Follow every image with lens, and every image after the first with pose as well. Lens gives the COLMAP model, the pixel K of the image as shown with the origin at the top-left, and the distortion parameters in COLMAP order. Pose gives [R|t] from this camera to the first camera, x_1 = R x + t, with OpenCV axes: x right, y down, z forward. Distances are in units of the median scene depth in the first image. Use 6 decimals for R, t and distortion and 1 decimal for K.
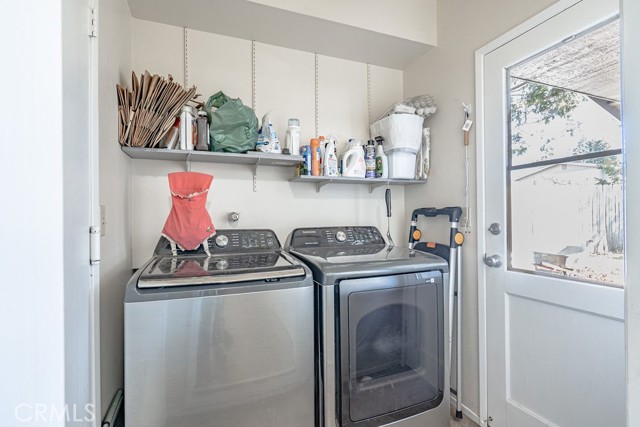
lens RADIAL K [[306.8, 0, 321.0], [0, 306.8, 214.0], [0, 0, 1]] dist [-0.002322, -0.000123]
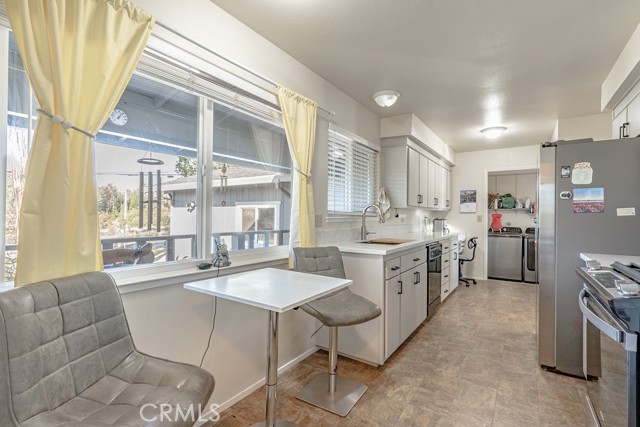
lens RADIAL K [[299.1, 0, 320.8], [0, 299.1, 213.9], [0, 0, 1]] dist [-0.002635, -0.000525]
pose [[0.557925, 0.010070, -0.829830, 1.603430], [-0.008957, 0.999941, 0.006113, -0.124532], [0.829843, 0.004022, 0.557983, -3.249767]]
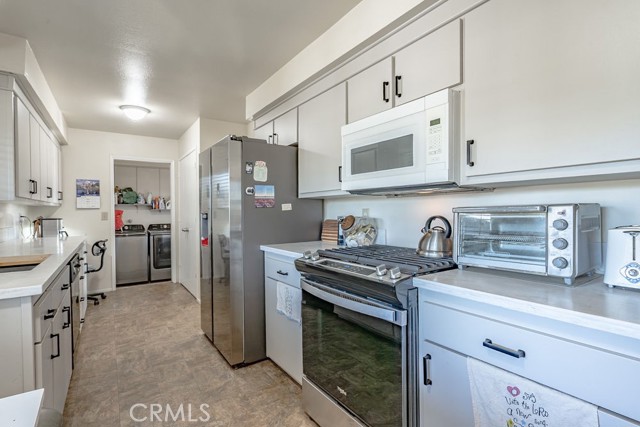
lens RADIAL K [[306.8, 0, 321.0], [0, 306.8, 214.0], [0, 0, 1]] dist [-0.002322, -0.000123]
pose [[0.974390, -0.000663, 0.224862, 1.105594], [-0.001805, 0.999940, 0.010773, -0.118717], [-0.224856, -0.010903, 0.974331, -3.046963]]
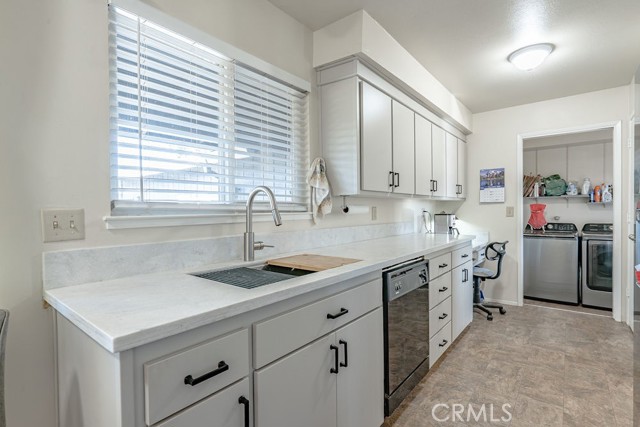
lens RADIAL K [[306.8, 0, 321.0], [0, 306.8, 214.0], [0, 0, 1]] dist [-0.002322, -0.000123]
pose [[0.487191, 0.016457, -0.873140, 1.110115], [0.008603, 0.999683, 0.023642, -0.114184], [0.873253, -0.019029, 0.486895, -2.218878]]
